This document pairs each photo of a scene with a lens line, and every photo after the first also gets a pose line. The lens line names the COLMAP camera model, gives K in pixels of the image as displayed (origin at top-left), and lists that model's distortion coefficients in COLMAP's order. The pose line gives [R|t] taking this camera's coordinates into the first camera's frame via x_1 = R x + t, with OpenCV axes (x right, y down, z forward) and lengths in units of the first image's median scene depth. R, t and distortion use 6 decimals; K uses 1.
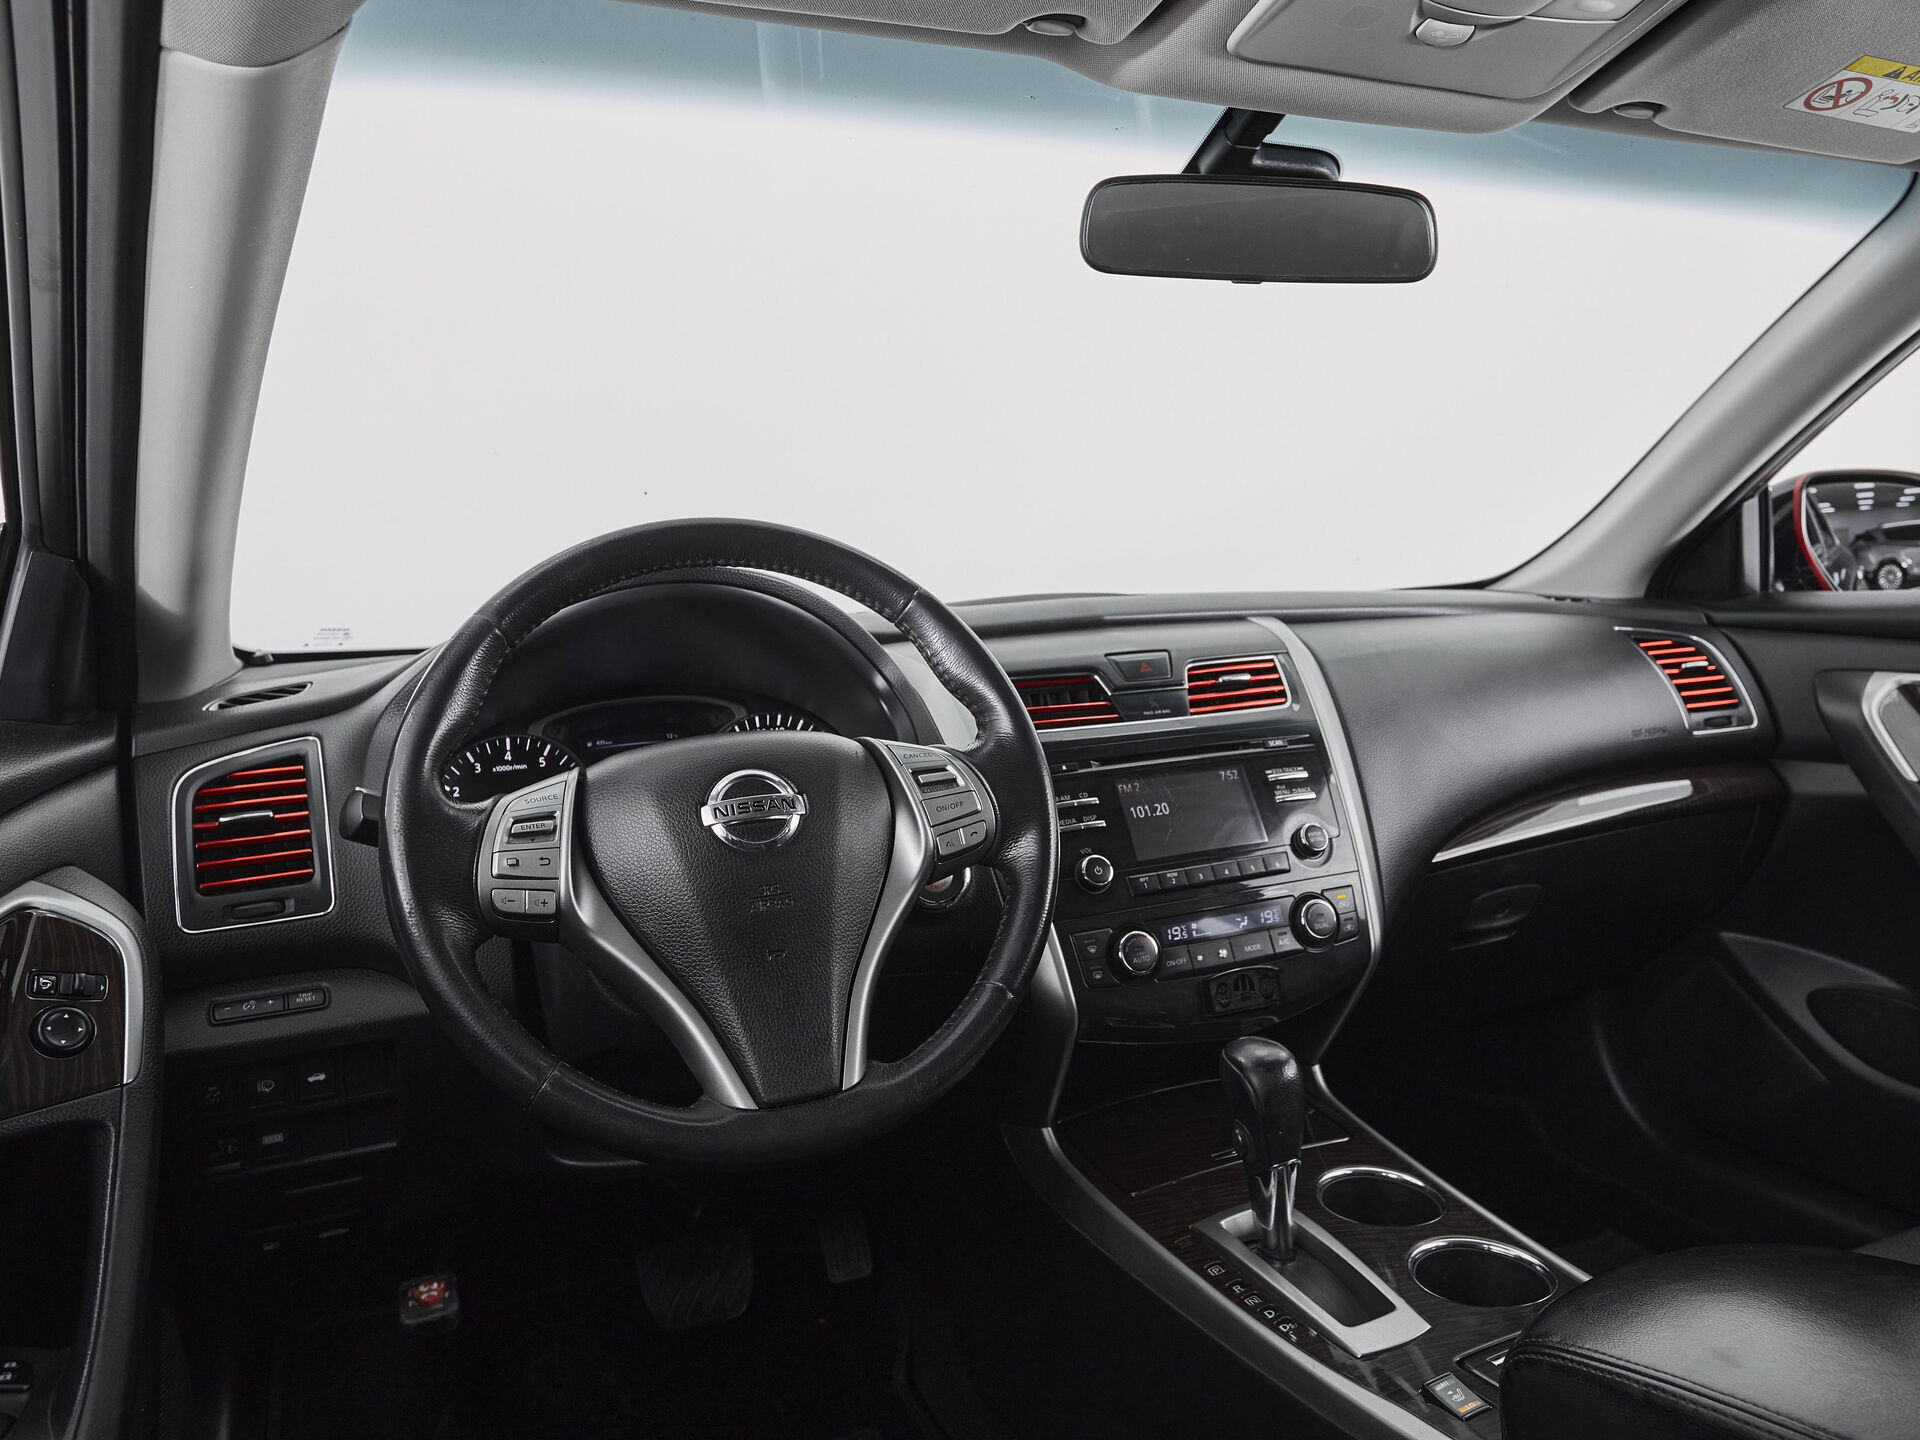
lens RADIAL K [[1417.3, 0, 1054.7], [0, 1417.3, 625.1], [0, 0, 1]] dist [-0.080992, 0.069100]
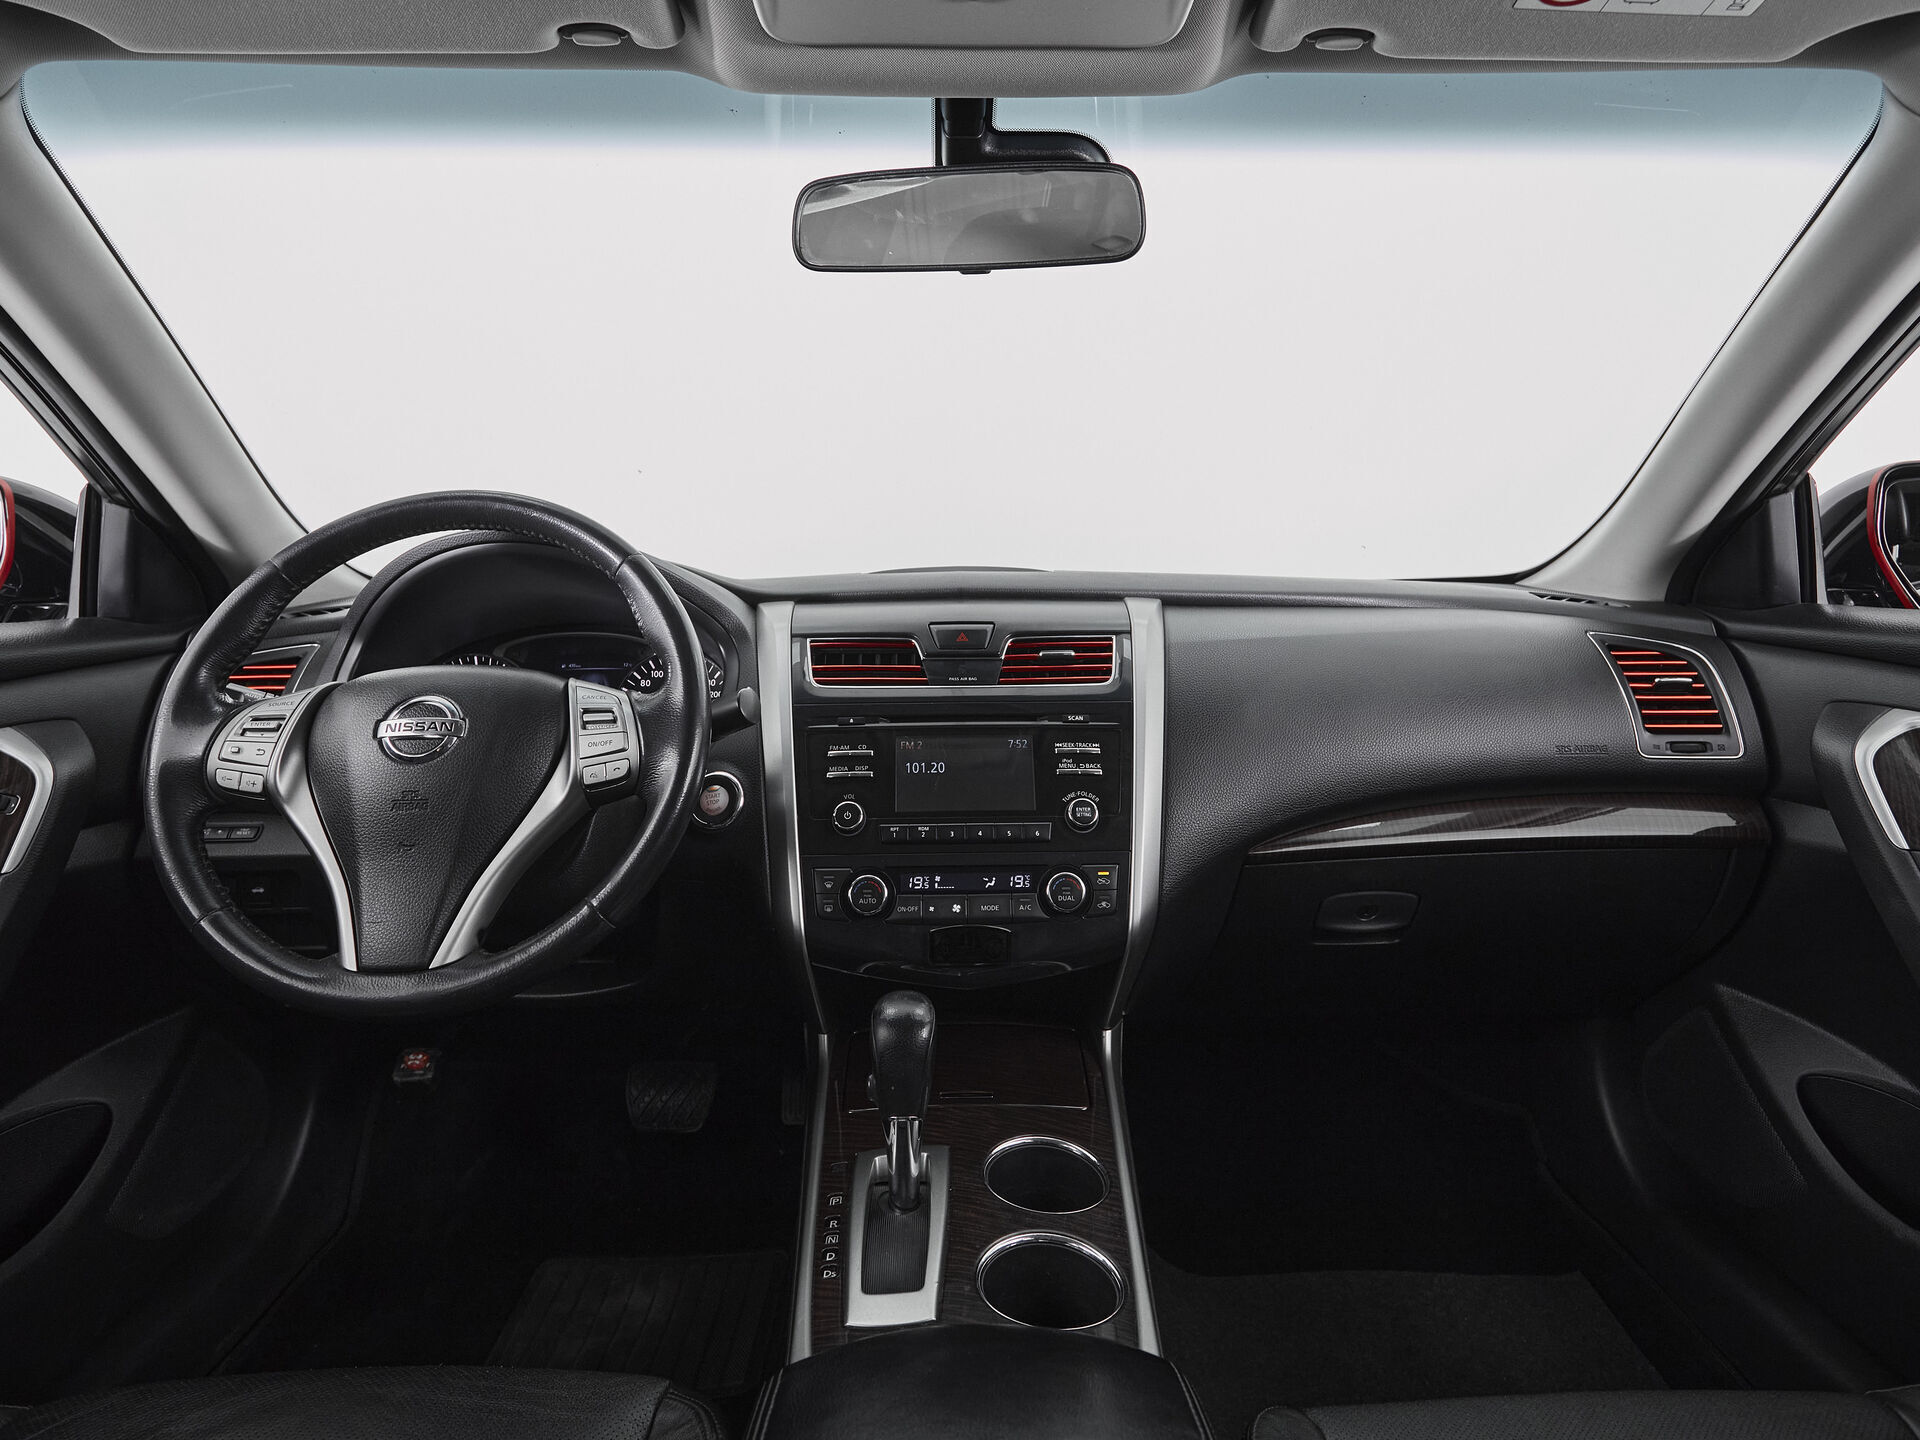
lens RADIAL K [[1143.7, 0, 956.3], [0, 1143.7, 629.4], [0, 0, 1]] dist [-0.003338, -0.000484]
pose [[0.912414, 0.070048, -0.403229, 0.422886], [-0.053207, 0.997185, 0.052835, -0.022806], [0.405795, -0.026753, 0.913573, 0.196581]]
